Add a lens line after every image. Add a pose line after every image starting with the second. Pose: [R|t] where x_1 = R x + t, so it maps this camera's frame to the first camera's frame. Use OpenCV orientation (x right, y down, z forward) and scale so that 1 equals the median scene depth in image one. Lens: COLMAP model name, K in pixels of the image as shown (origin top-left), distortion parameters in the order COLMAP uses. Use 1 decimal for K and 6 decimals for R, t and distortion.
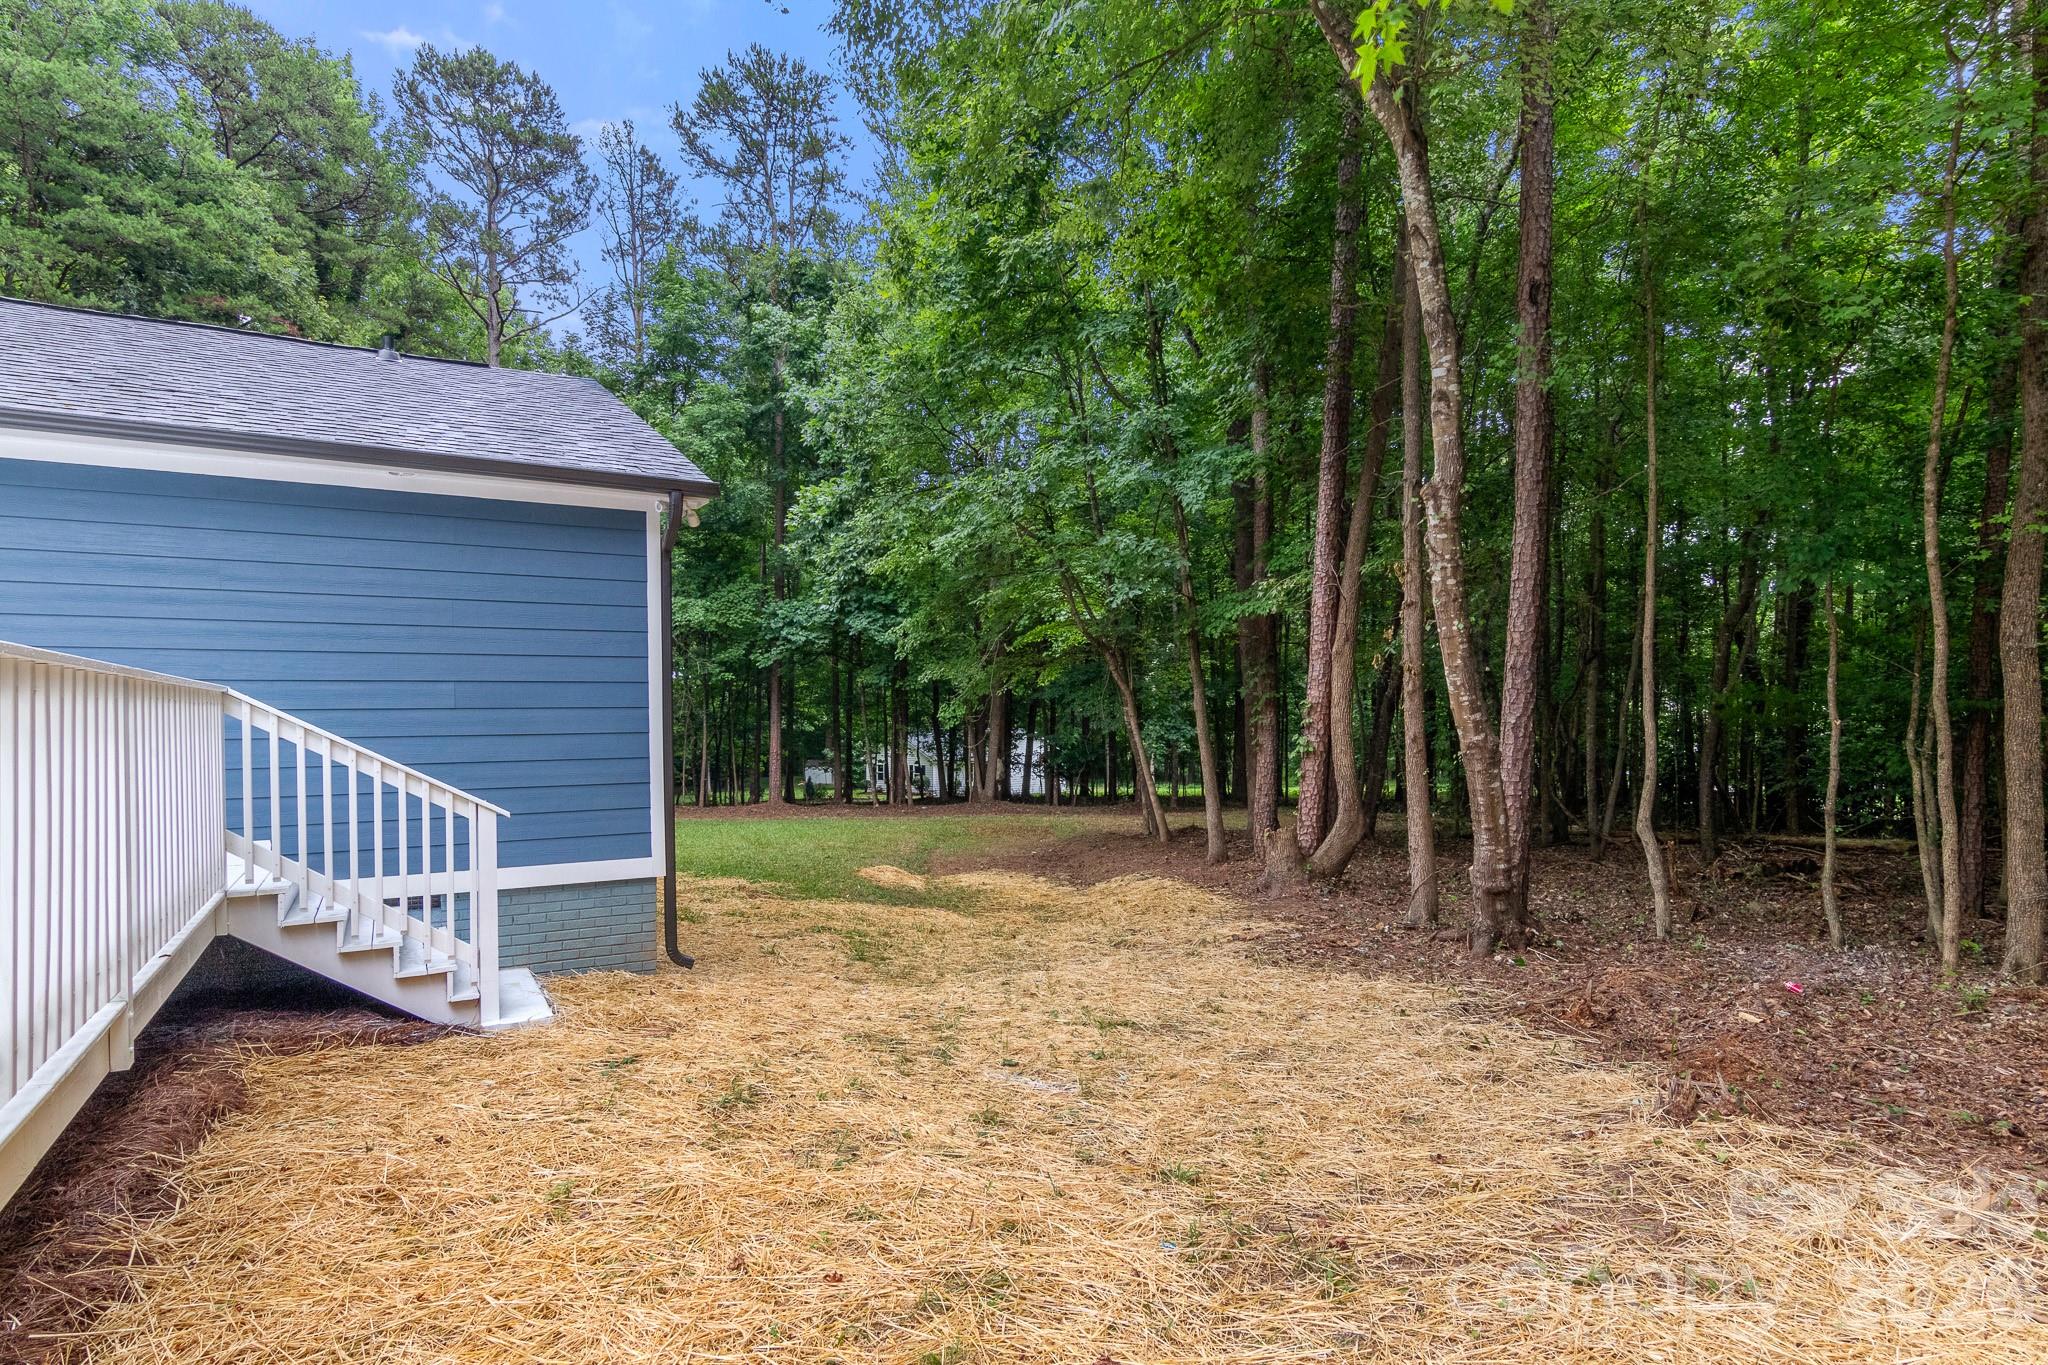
lens RADIAL K [[1074.2, 0, 1023.6], [0, 1074.2, 736.6], [0, 0, 1]] dist [0.002043, 0.000020]
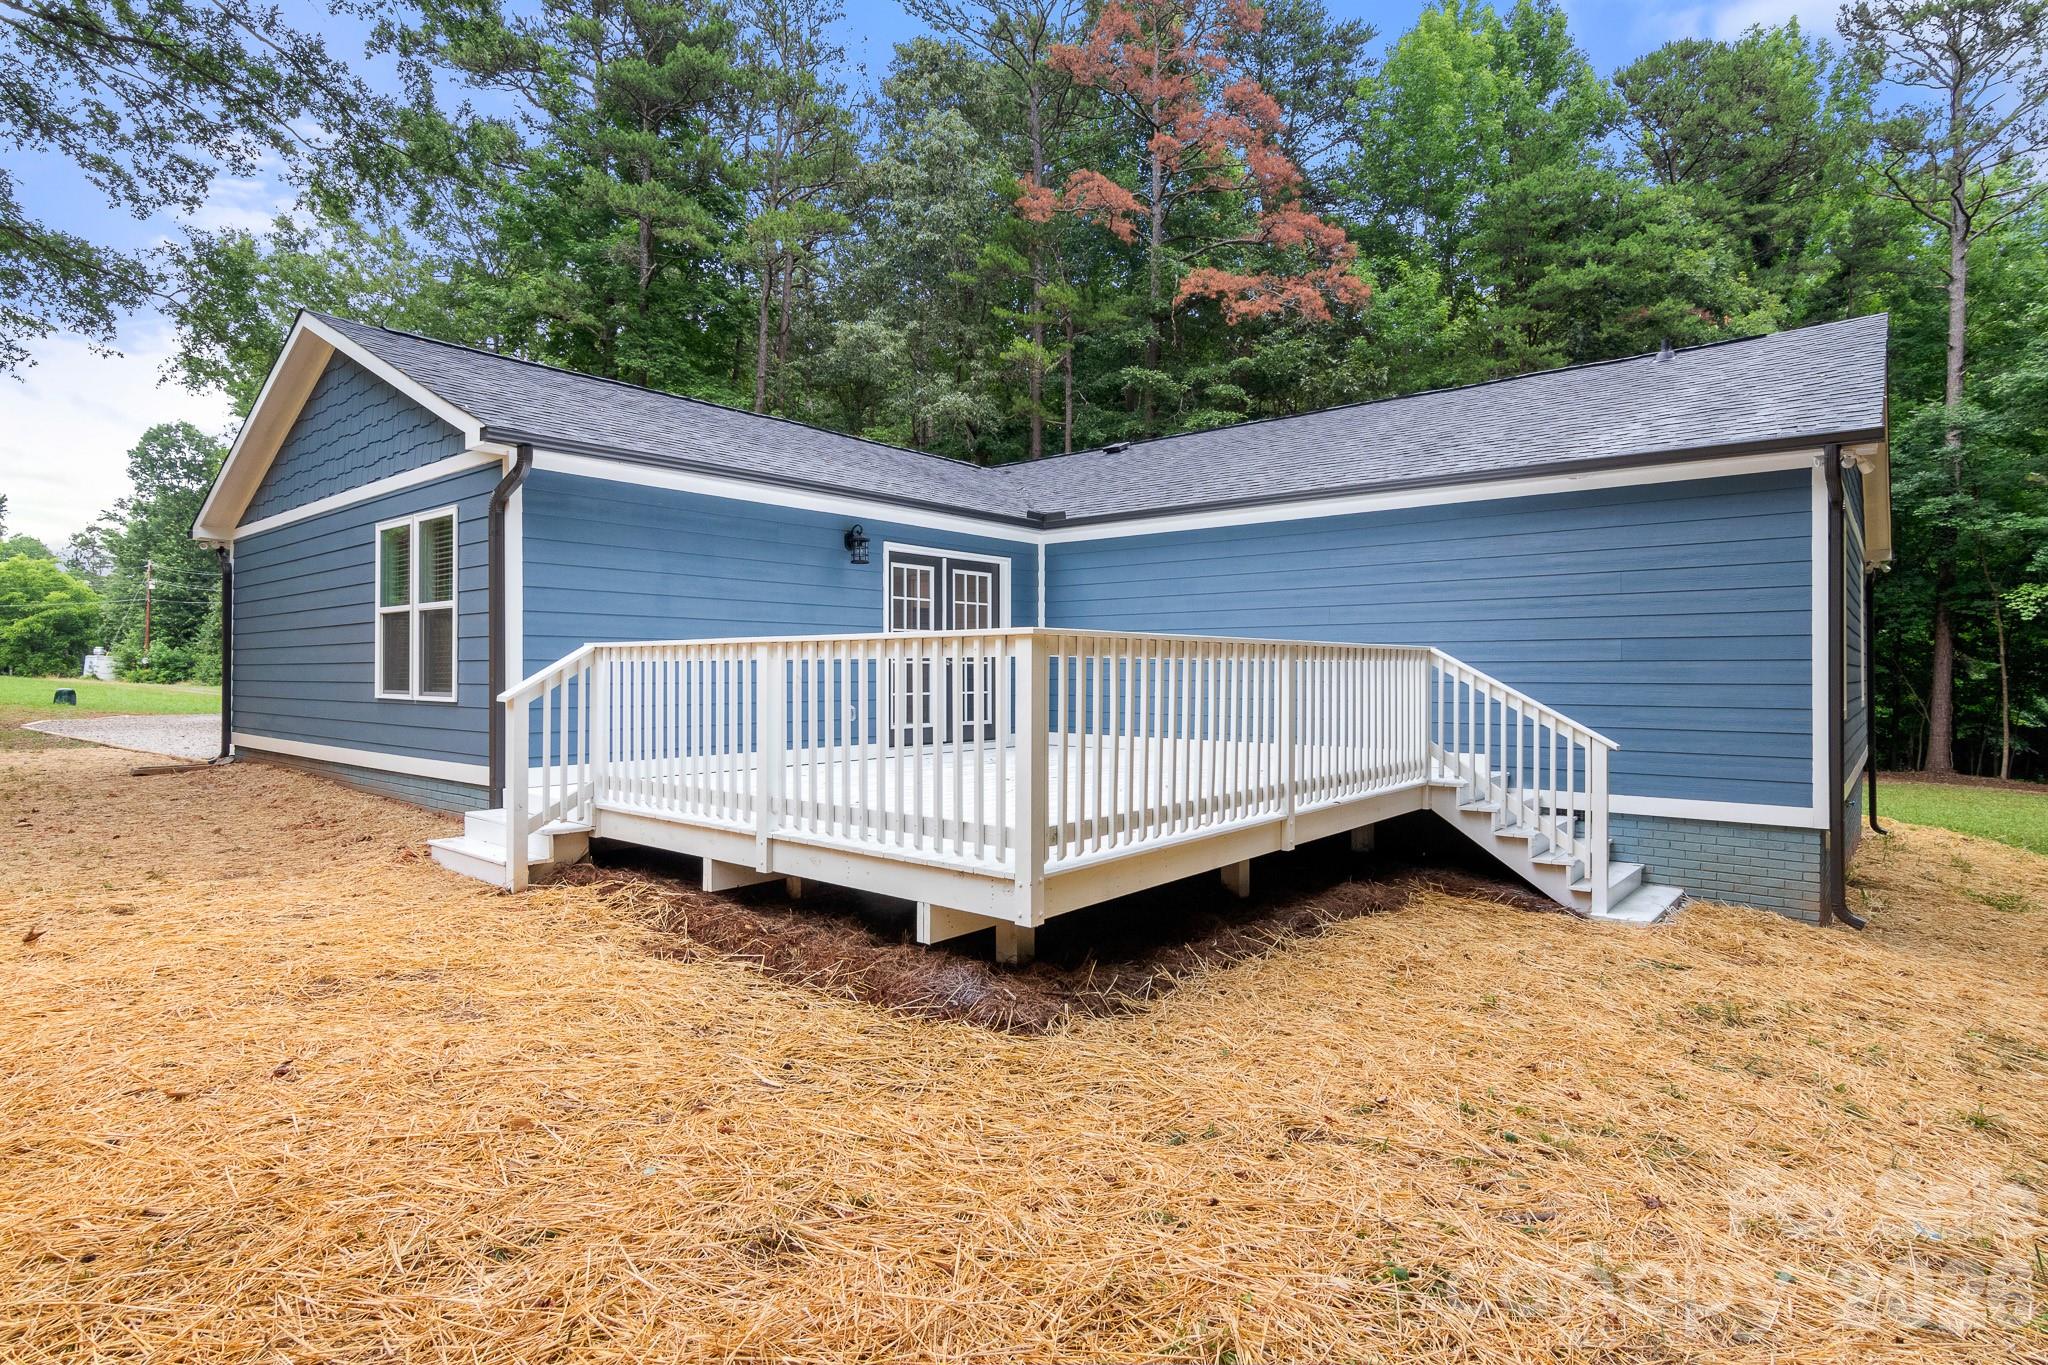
lens RADIAL K [[1043.5, 0, 1026.7], [0, 1043.5, 673.0], [0, 0, 1]] dist [-0.005413, 0.003121]
pose [[0.337715, 0.009678, -0.941199, 0.383588], [-0.021619, 0.999763, 0.002523, -0.000806], [0.941000, 0.019496, 0.337844, -0.032602]]
